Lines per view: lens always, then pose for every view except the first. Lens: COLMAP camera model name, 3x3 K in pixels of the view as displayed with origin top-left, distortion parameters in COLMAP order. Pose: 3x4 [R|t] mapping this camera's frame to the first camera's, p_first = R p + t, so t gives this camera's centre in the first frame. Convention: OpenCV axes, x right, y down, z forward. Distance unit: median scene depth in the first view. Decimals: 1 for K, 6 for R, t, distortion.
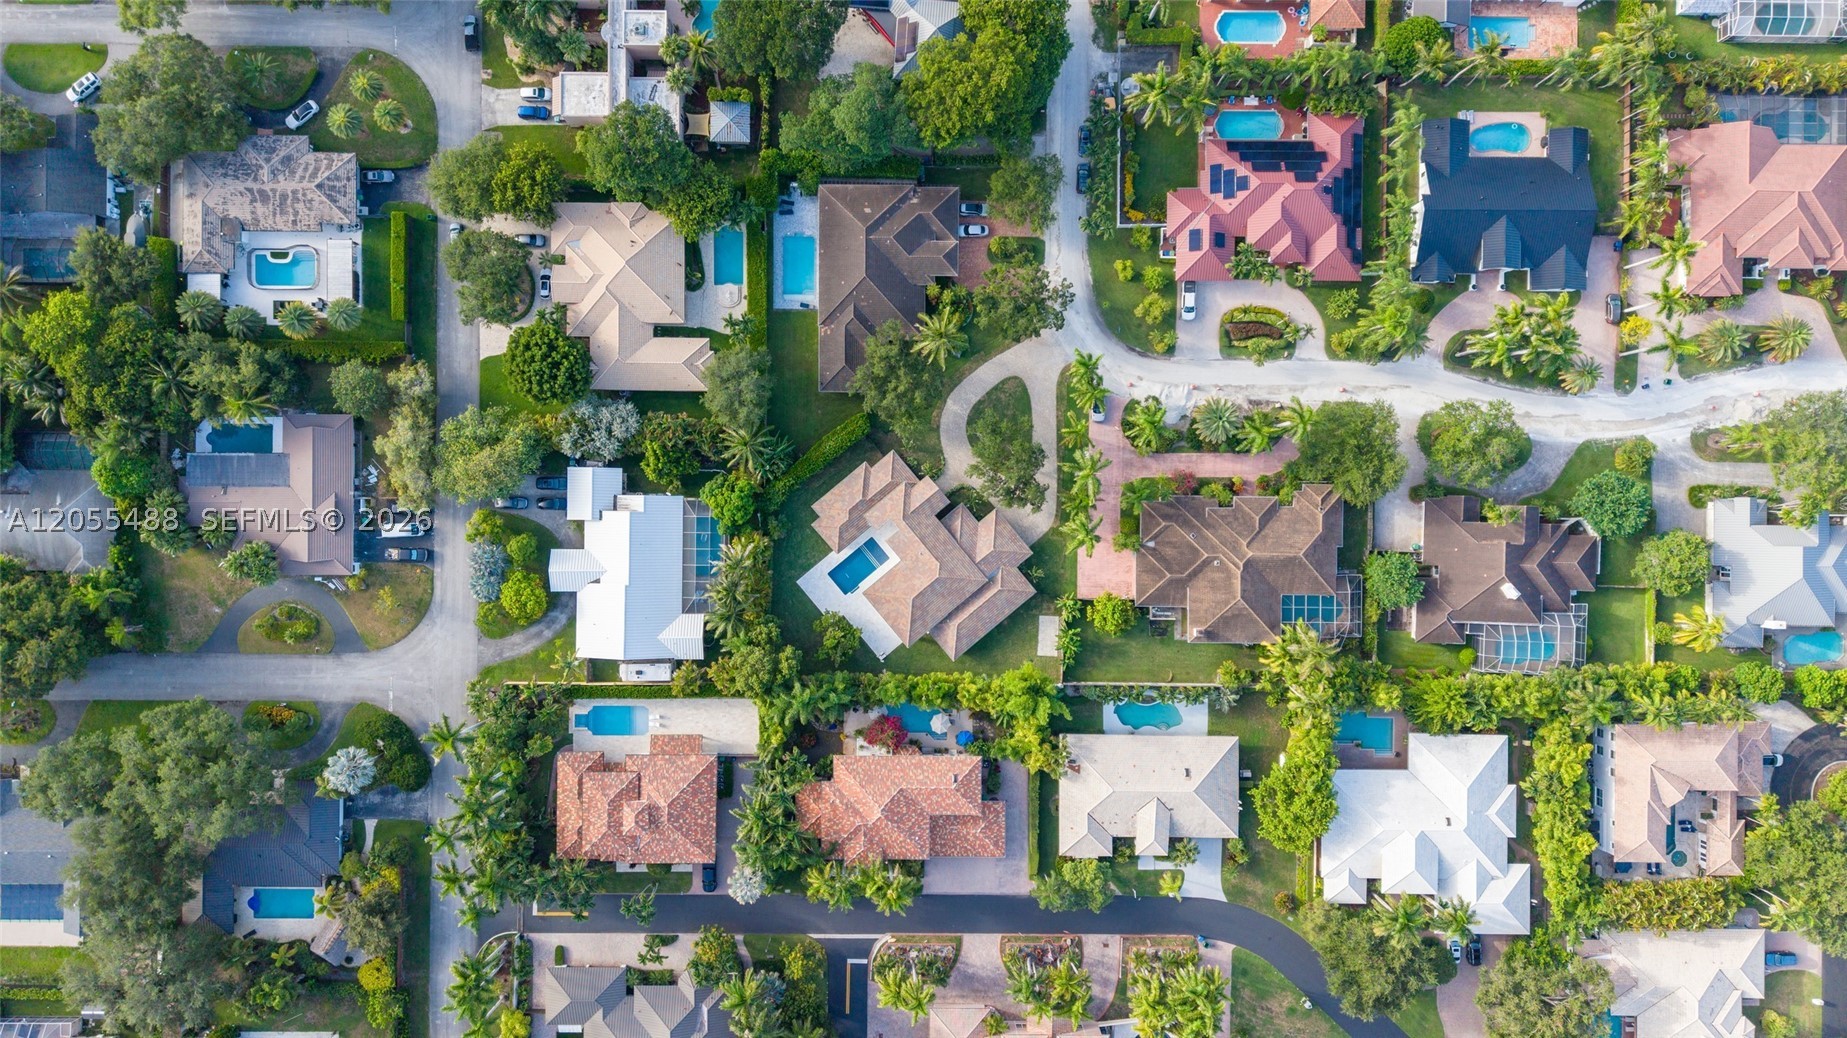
lens RADIAL K [[1216.8, 0, 923.5], [0, 1216.8, 519.0], [0, 0, 1]] dist [0.006385, 0.000193]
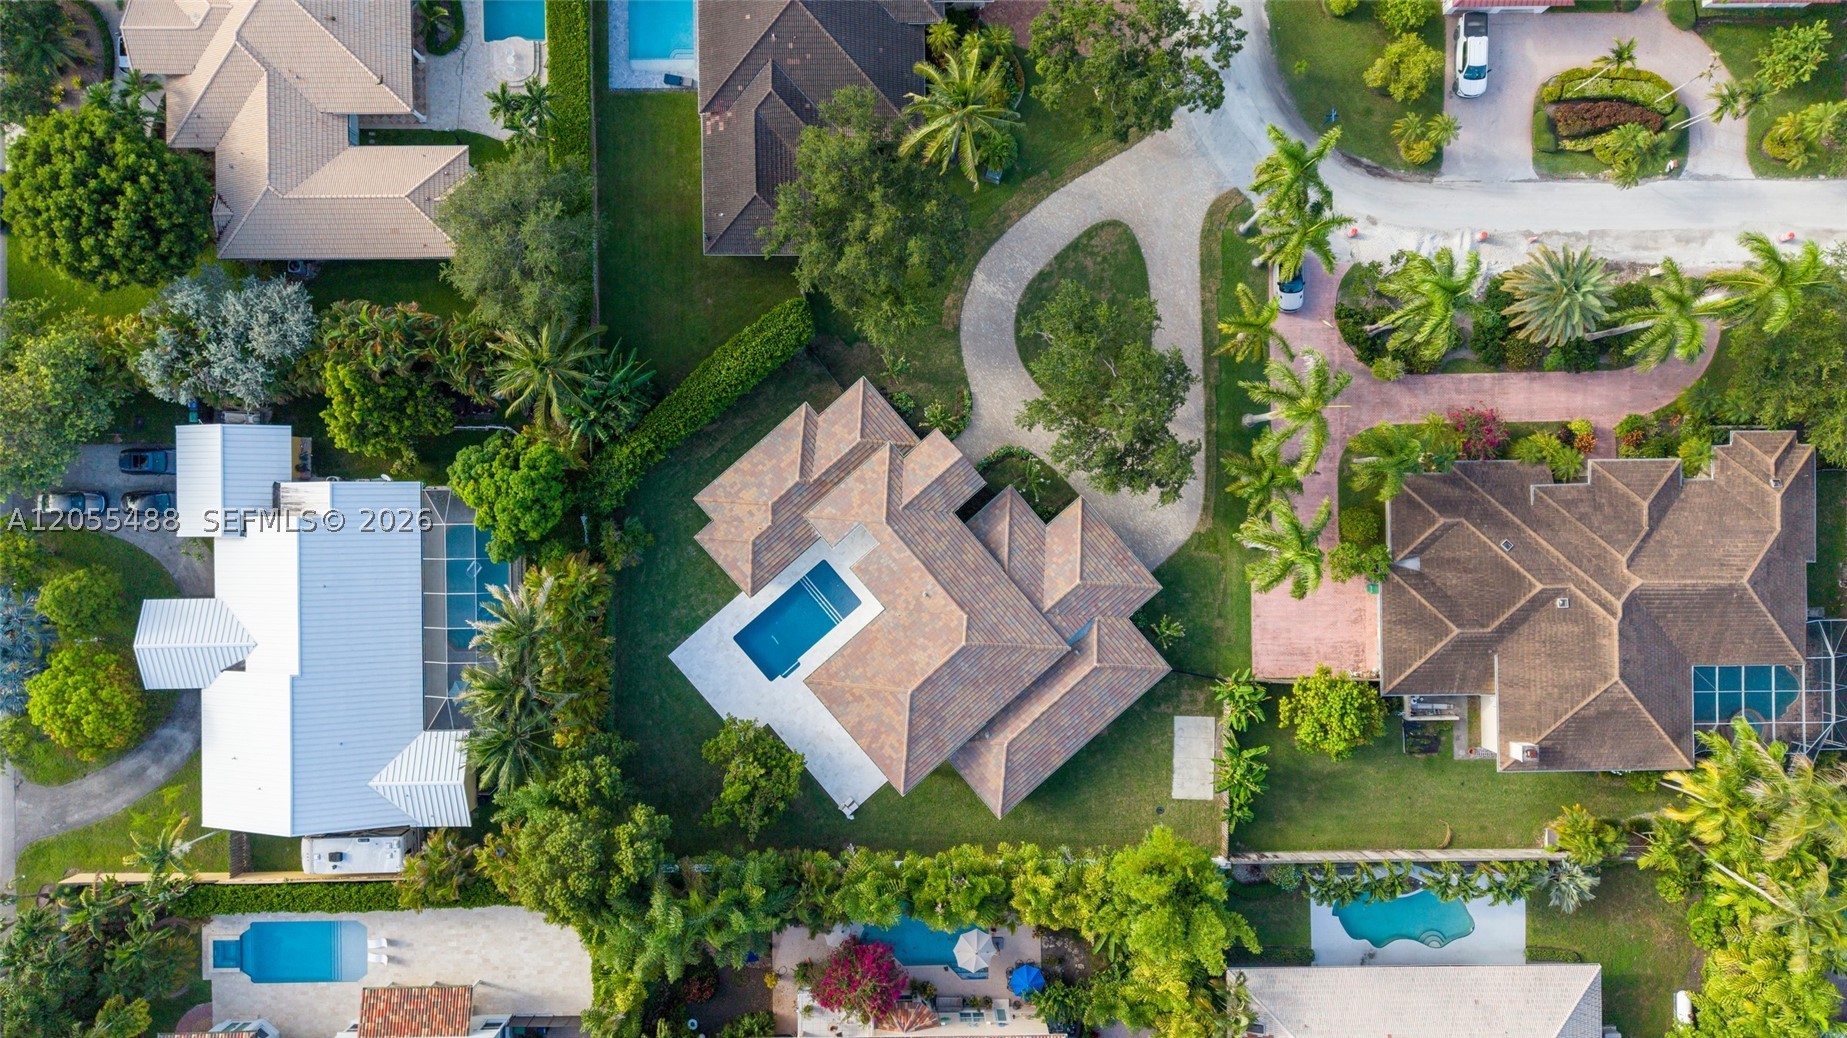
lens RADIAL K [[1216.8, 0, 923.5], [0, 1216.8, 519.0], [0, 0, 1]] dist [0.006385, 0.000193]
pose [[0.999797, -0.019781, 0.003919, -0.004563], [0.019782, 0.999804, -0.000192, -0.000562], [-0.003914, 0.000270, 0.999992, 0.528013]]
